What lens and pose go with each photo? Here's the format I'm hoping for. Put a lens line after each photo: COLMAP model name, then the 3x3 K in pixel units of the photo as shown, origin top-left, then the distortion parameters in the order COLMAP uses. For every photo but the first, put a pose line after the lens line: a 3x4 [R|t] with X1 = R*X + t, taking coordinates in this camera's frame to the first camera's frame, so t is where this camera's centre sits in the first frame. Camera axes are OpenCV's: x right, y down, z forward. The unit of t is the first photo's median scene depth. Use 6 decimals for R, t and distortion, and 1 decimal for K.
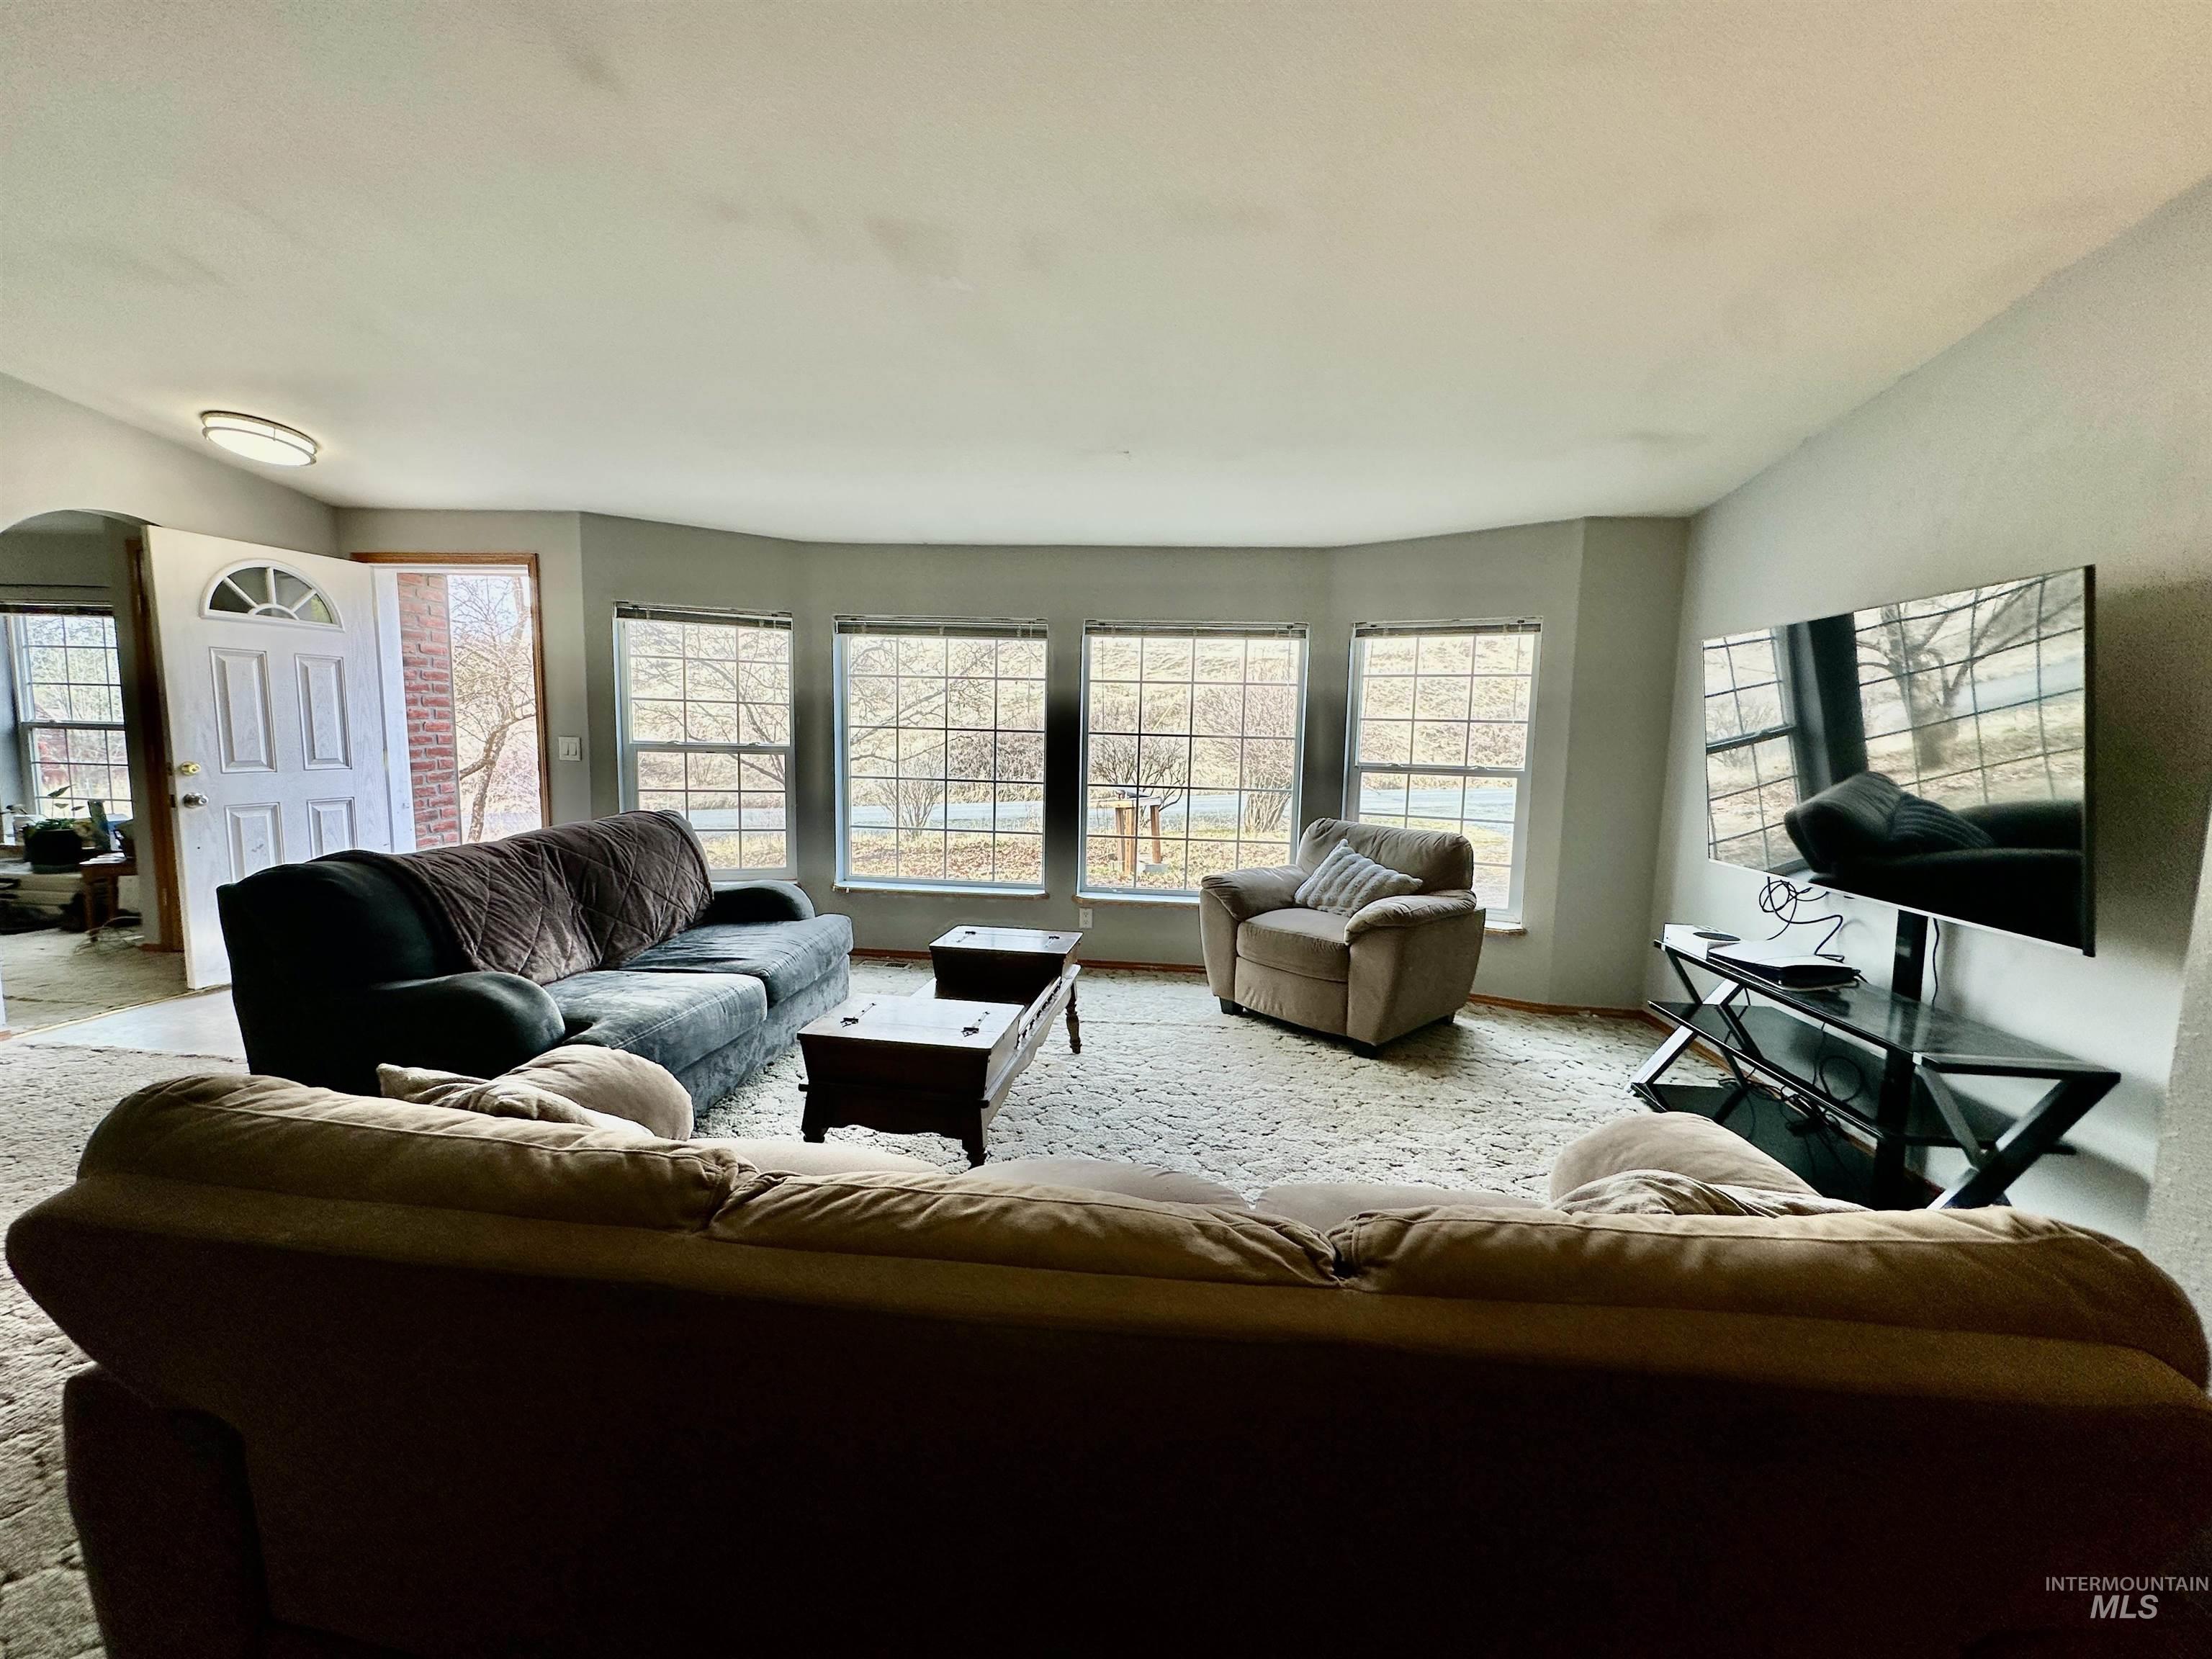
lens RADIAL K [[887.6, 0, 1101.7], [0, 887.6, 831.4], [0, 0, 1]] dist [-0.003815, 0.000693]
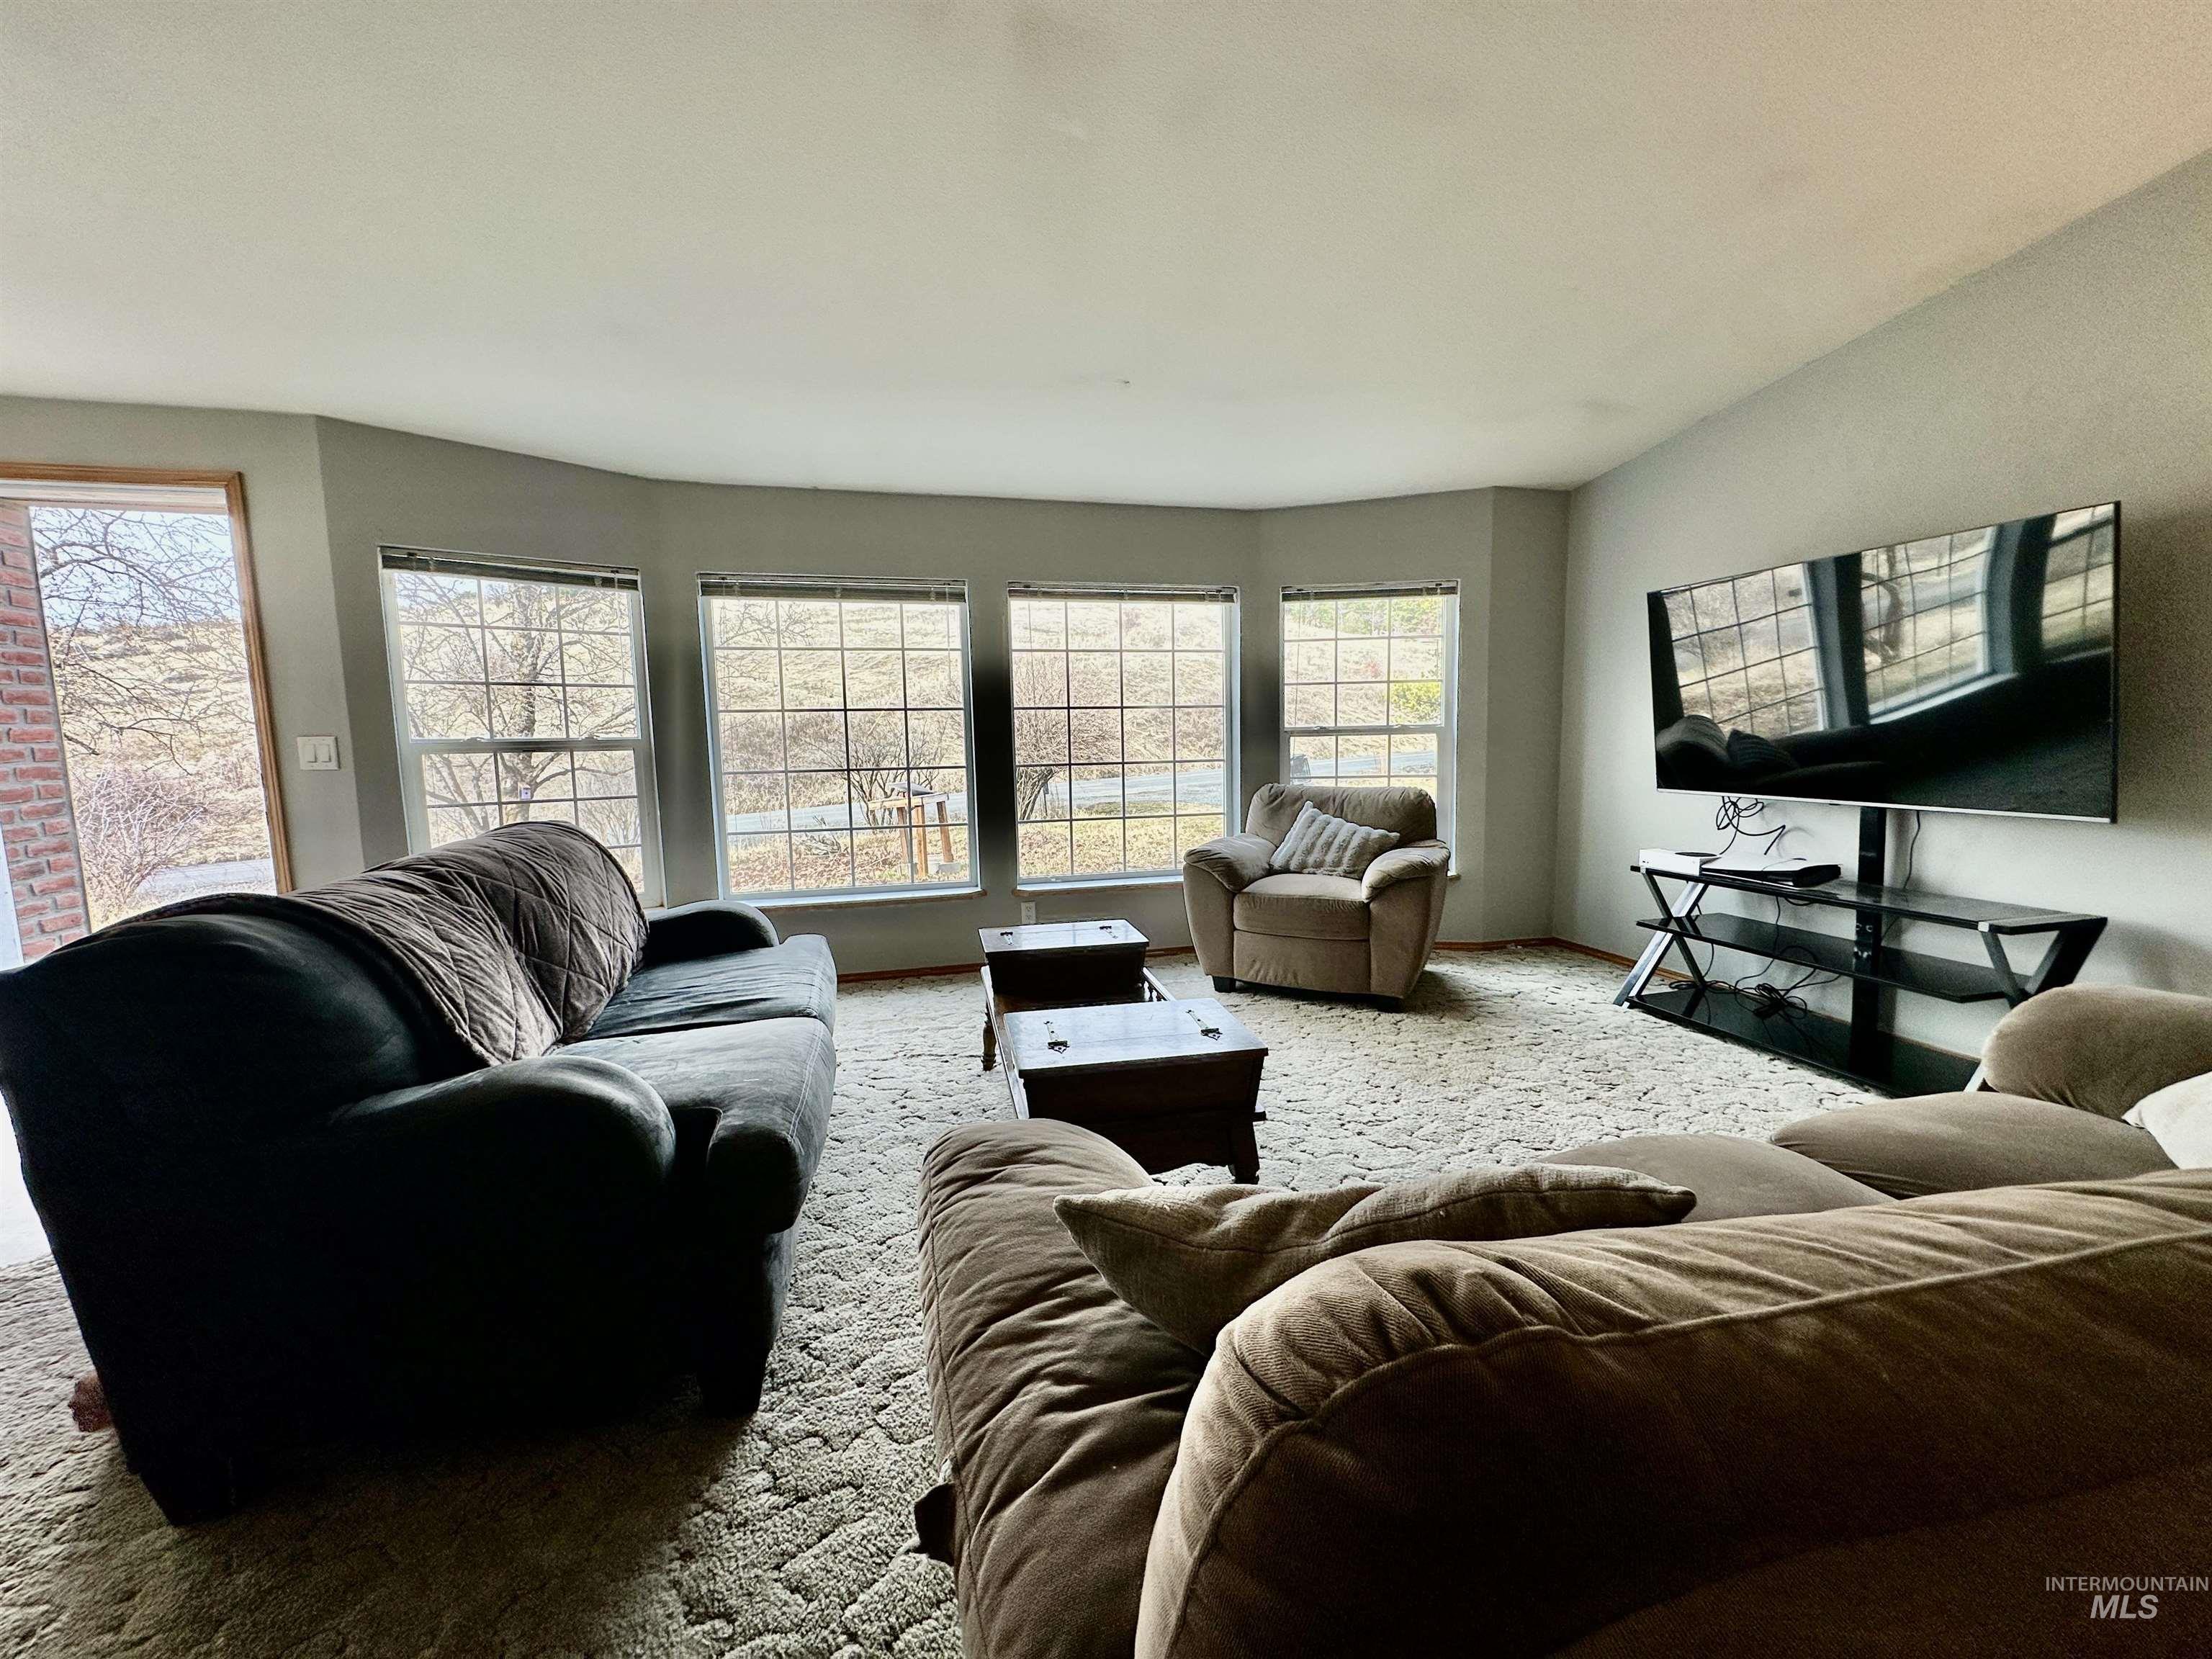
lens RADIAL K [[887.6, 0, 1105.0], [0, 887.6, 831.1], [0, 0, 1]] dist [-0.003815, 0.000693]
pose [[0.939630, -0.080369, 0.332621, -0.286393], [0.080587, 0.996661, 0.013164, 0.011040], [-0.332569, 0.014436, 0.942969, 0.145357]]
